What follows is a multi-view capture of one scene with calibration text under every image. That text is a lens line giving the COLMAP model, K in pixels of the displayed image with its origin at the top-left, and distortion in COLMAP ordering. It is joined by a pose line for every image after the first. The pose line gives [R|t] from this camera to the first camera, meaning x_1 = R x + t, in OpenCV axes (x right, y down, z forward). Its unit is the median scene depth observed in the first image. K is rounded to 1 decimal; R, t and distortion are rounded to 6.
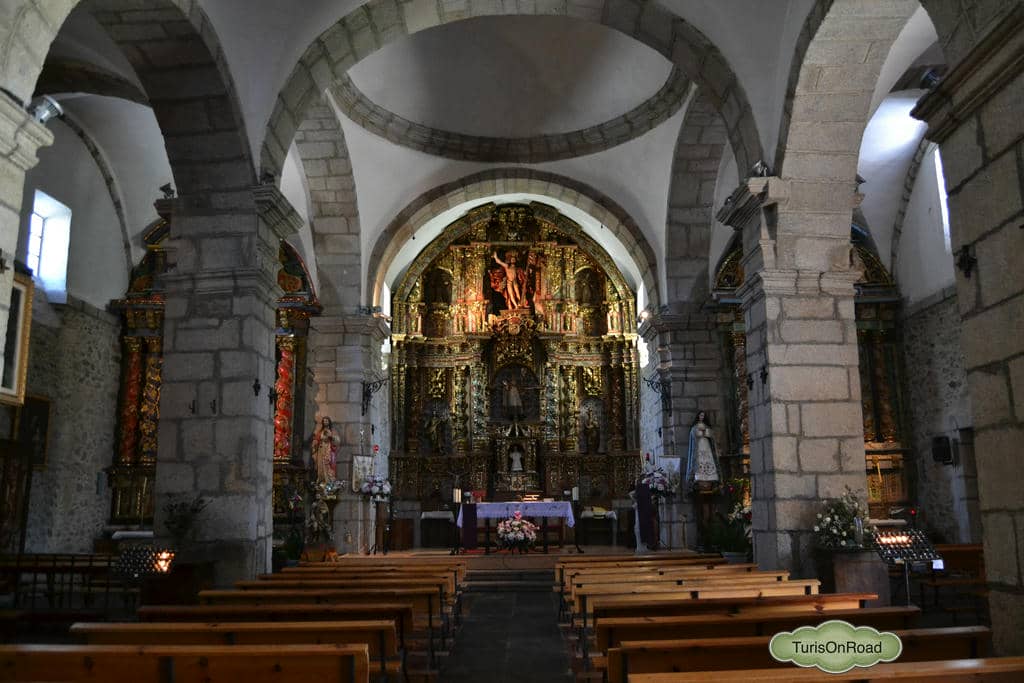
lens RADIAL K [[802.8, 0, 512.0], [0, 802.8, 341.5], [0, 0, 1]] dist [-0.072479, 0.000711]
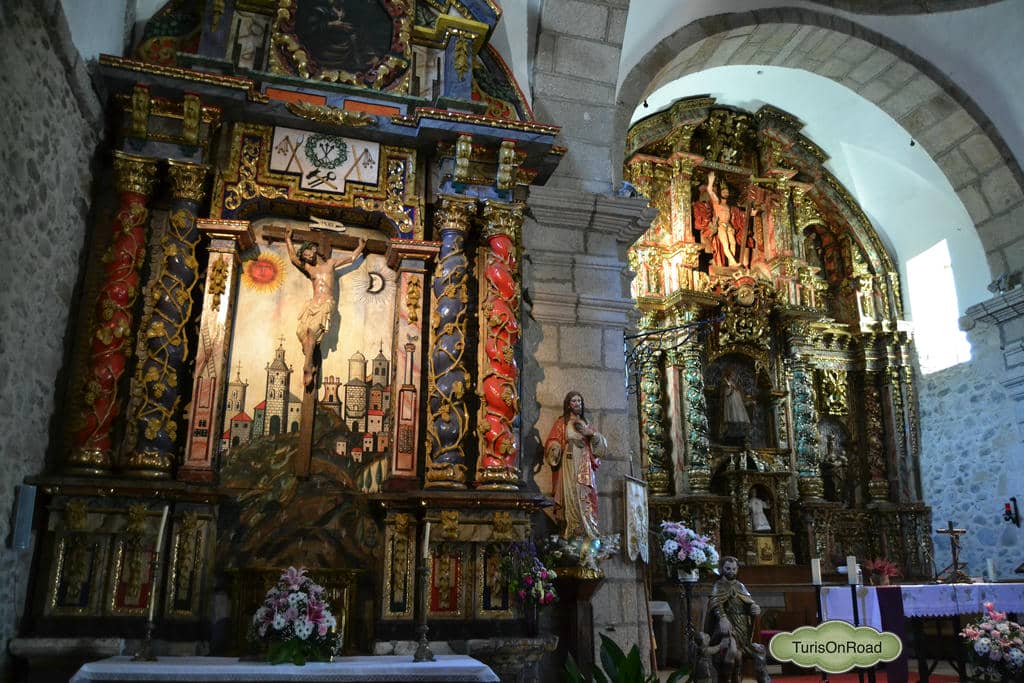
lens RADIAL K [[802.8, 0, 512.0], [0, 802.8, 341.5], [0, 0, 1]] dist [-0.072479, 0.000711]
pose [[0.962449, 0.096380, 0.253776, -0.319519], [-0.071293, 0.991777, -0.106281, 0.096662], [-0.261933, 0.084197, 0.961406, 0.468916]]
